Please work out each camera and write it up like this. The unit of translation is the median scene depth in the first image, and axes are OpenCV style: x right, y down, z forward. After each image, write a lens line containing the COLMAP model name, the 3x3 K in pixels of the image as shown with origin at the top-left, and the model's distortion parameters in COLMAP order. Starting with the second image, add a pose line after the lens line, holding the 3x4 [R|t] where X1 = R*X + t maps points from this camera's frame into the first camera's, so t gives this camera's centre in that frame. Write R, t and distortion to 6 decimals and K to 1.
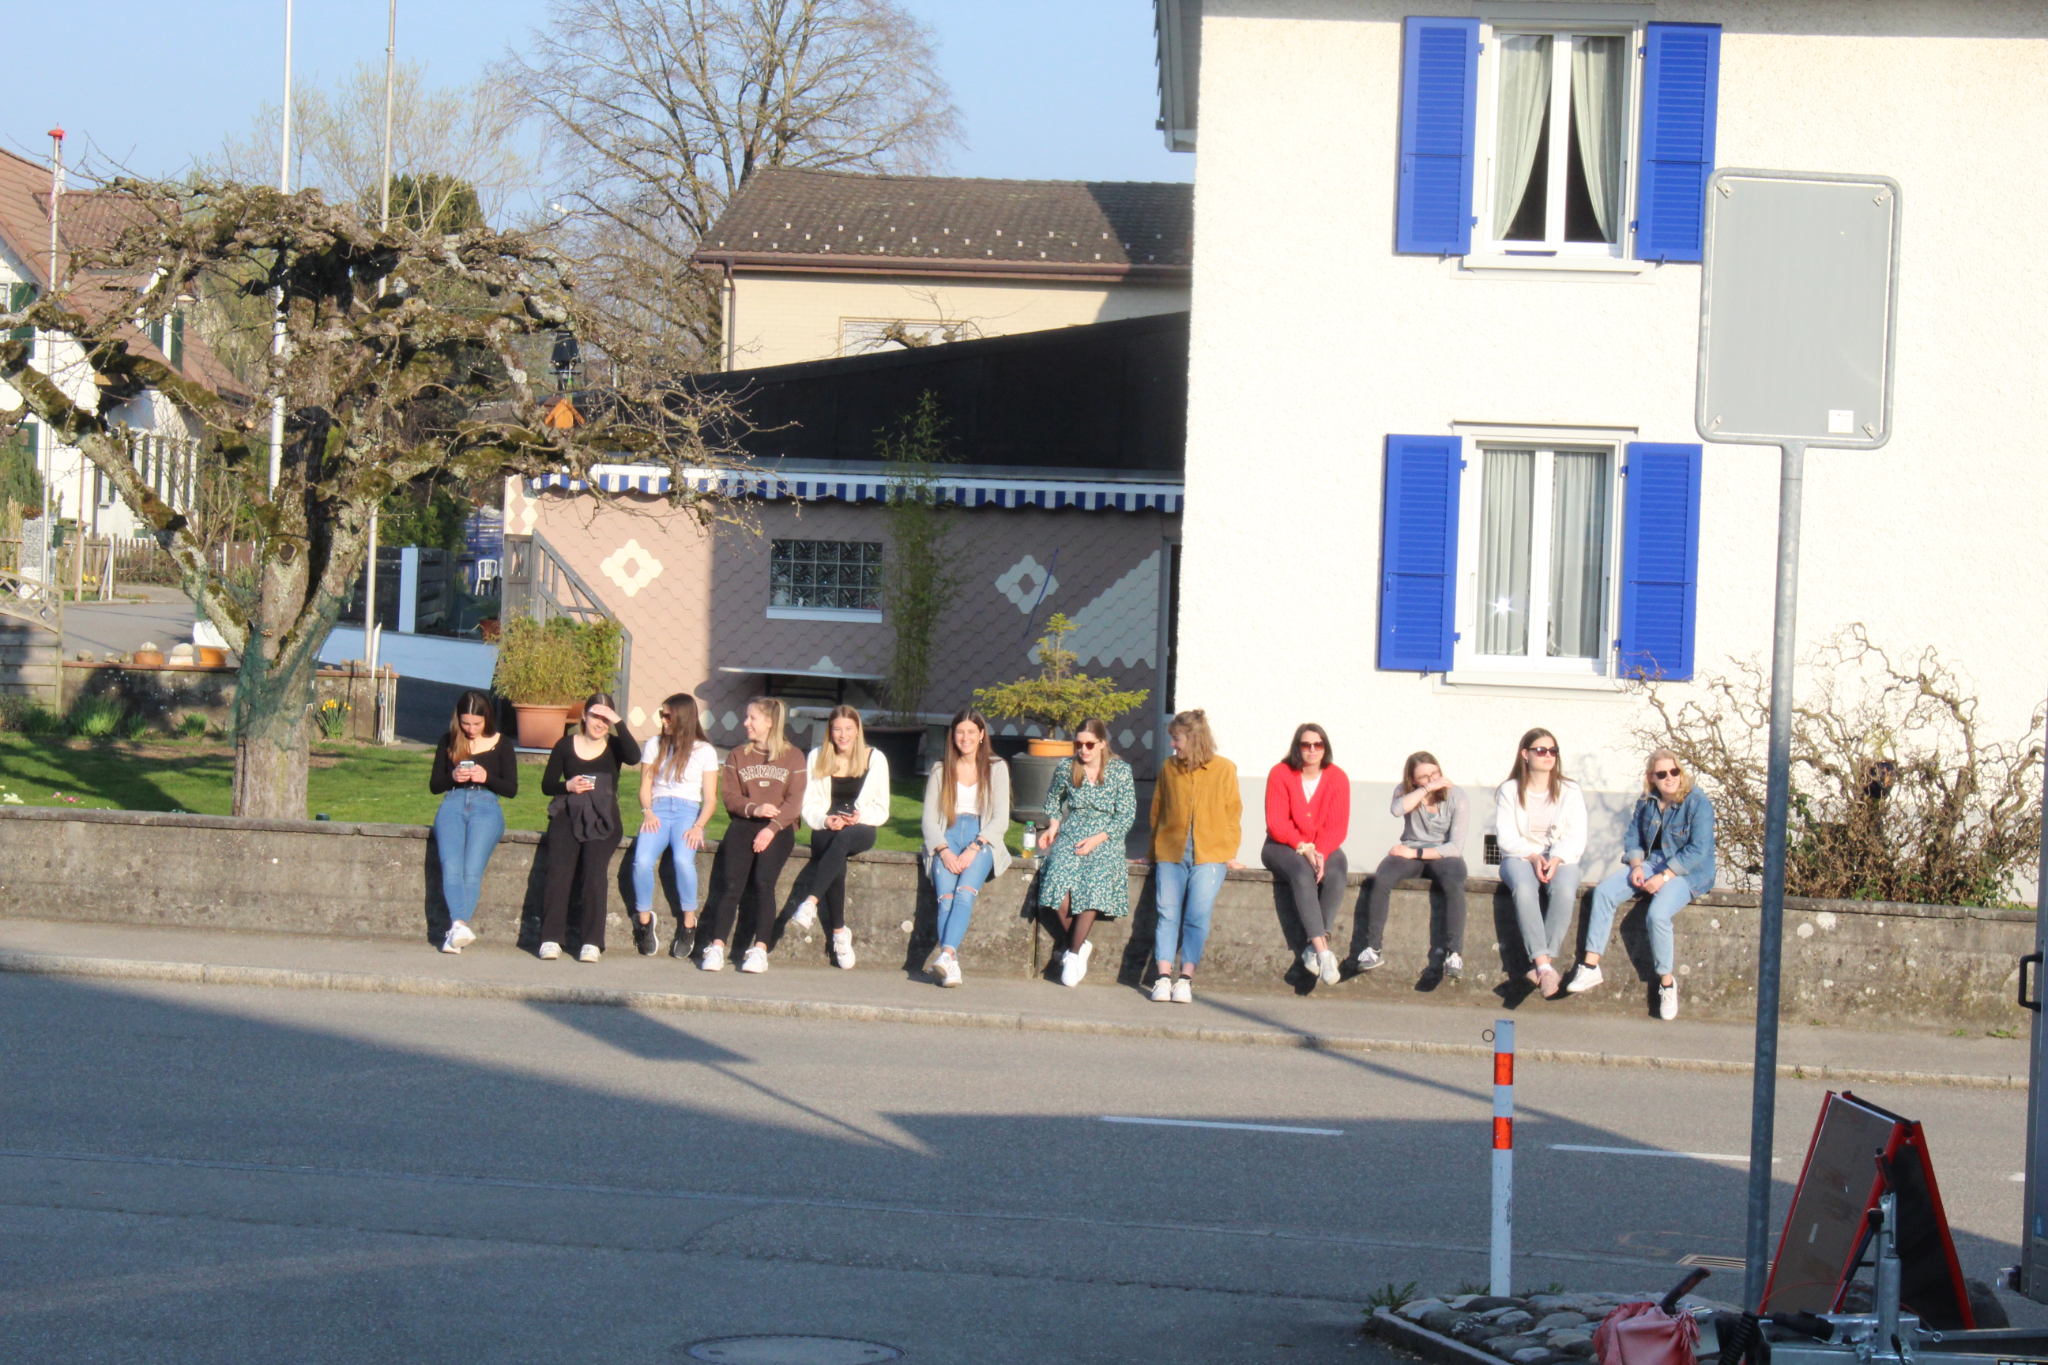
lens RADIAL K [[5163.1, 0, 1024.0], [0, 5163.1, 682.5], [0, 0, 1]] dist [0.411252, -6.592138]
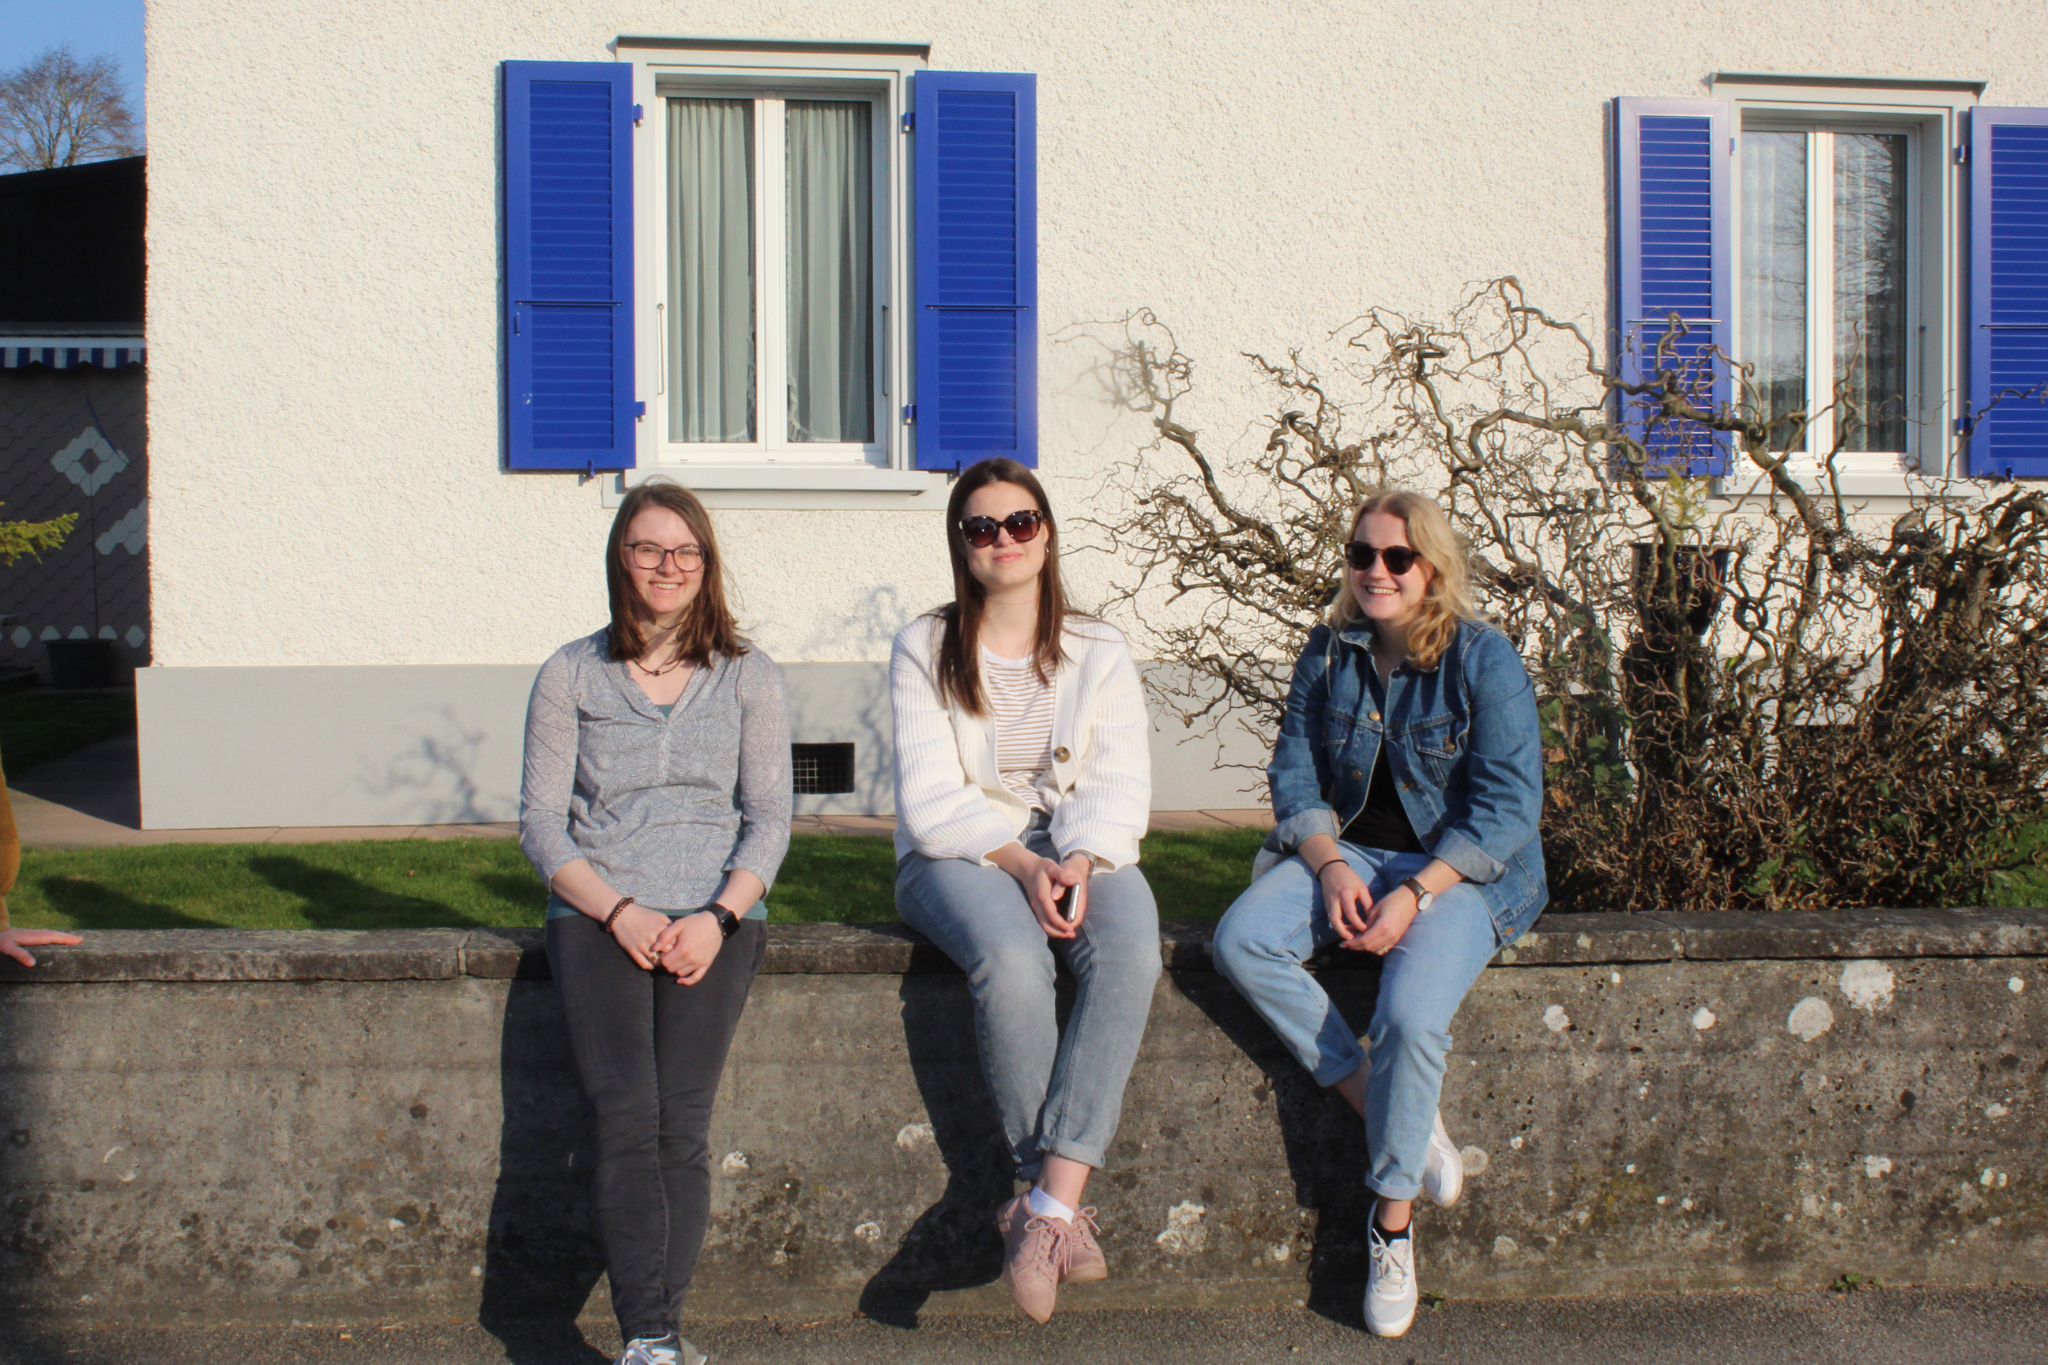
lens RADIAL K [[2595.8, 0, 1024.0], [0, 2595.8, 682.5], [0, 0, 1]] dist [-0.047811, -0.046395]
pose [[0.964884, -0.051736, 0.257530, 0.048201], [0.045742, 0.998526, 0.029214, 0.015298], [-0.258662, -0.016408, 0.965829, 0.700903]]
